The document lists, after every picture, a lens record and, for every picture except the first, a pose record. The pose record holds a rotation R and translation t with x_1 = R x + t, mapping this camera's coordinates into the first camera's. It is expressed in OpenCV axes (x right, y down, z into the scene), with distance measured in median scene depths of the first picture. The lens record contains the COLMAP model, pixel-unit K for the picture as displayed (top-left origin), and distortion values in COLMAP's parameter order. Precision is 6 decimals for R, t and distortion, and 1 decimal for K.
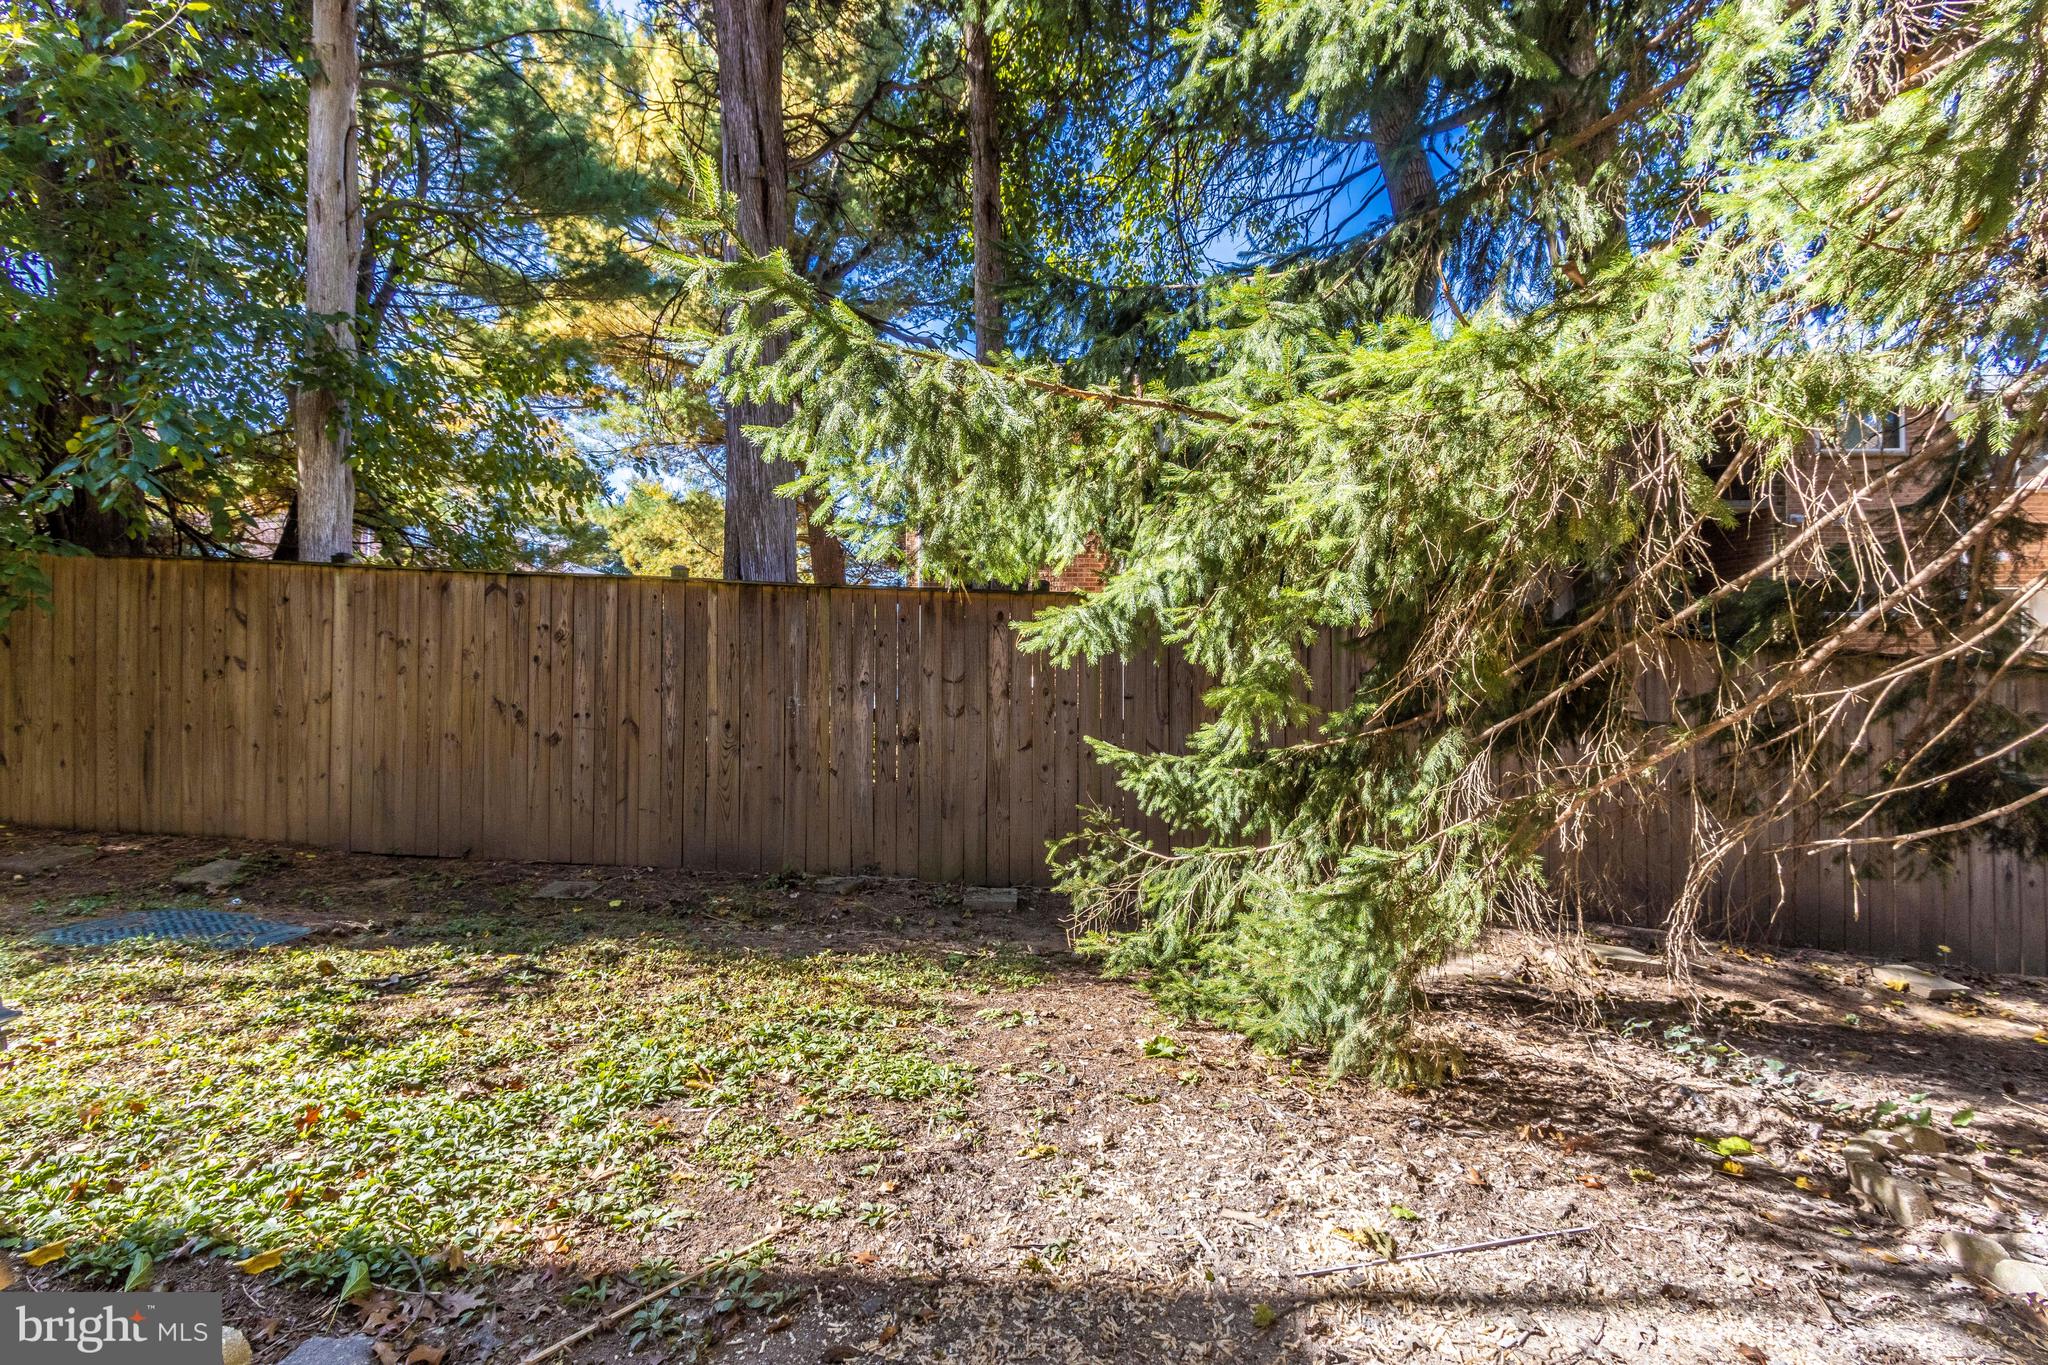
lens RADIAL K [[941.2, 0, 1029.3], [0, 941.2, 673.5], [0, 0, 1]] dist [0.003019, -0.002133]
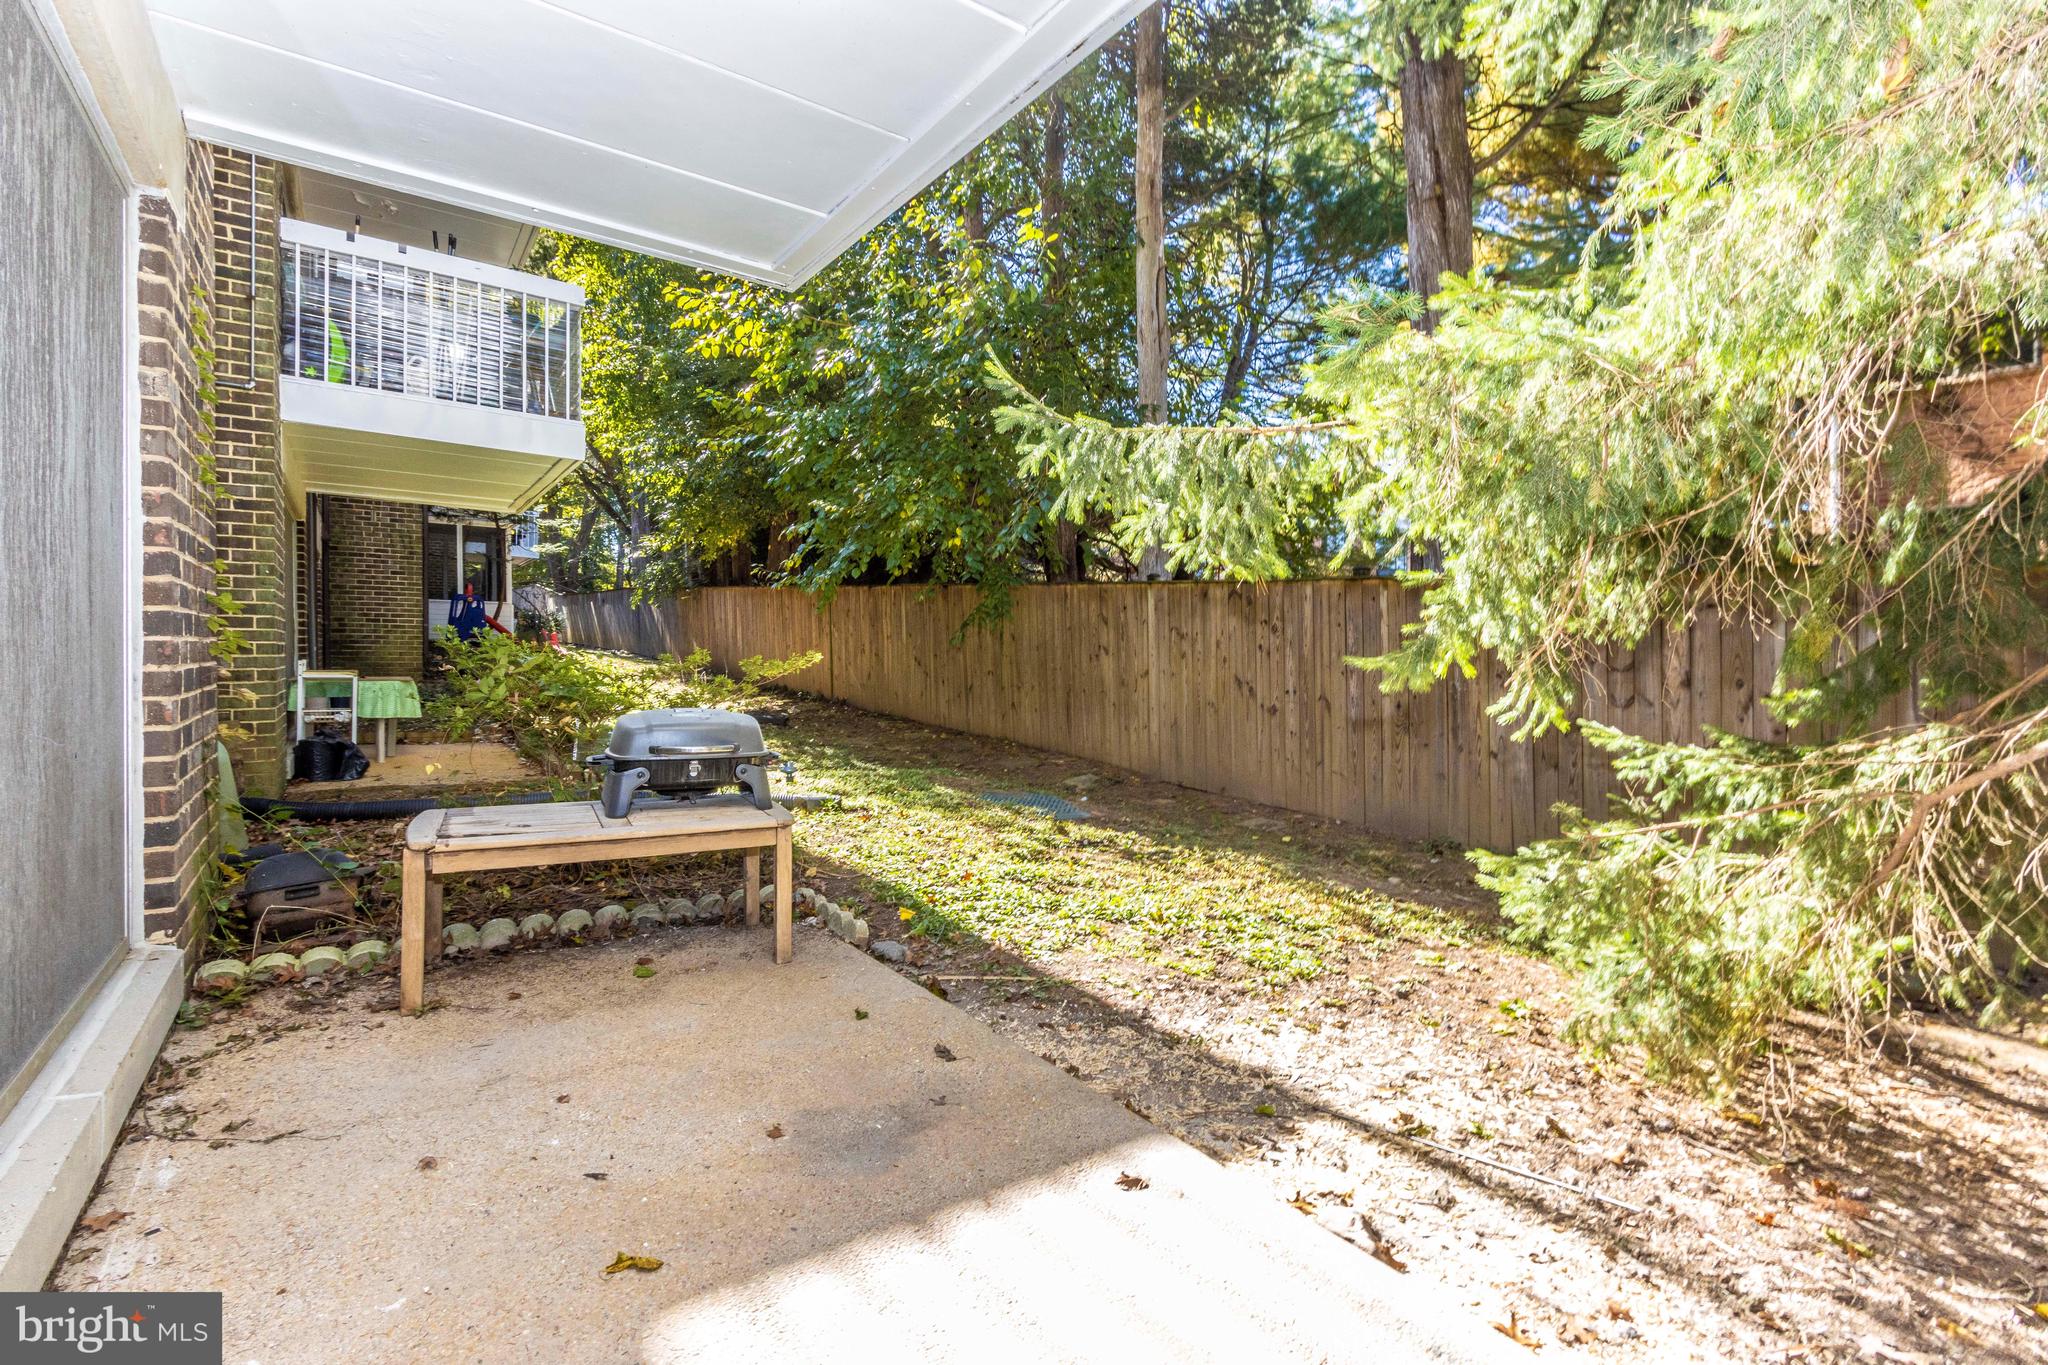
lens RADIAL K [[941.2, 0, 1019.0], [0, 941.2, 668.7], [0, 0, 1]] dist [0.003019, -0.002133]
pose [[0.587083, 0.012350, -0.809433, 0.325097], [-0.017551, 0.999843, 0.002526, 0.016595], [0.809337, 0.012724, 0.587207, -0.027708]]
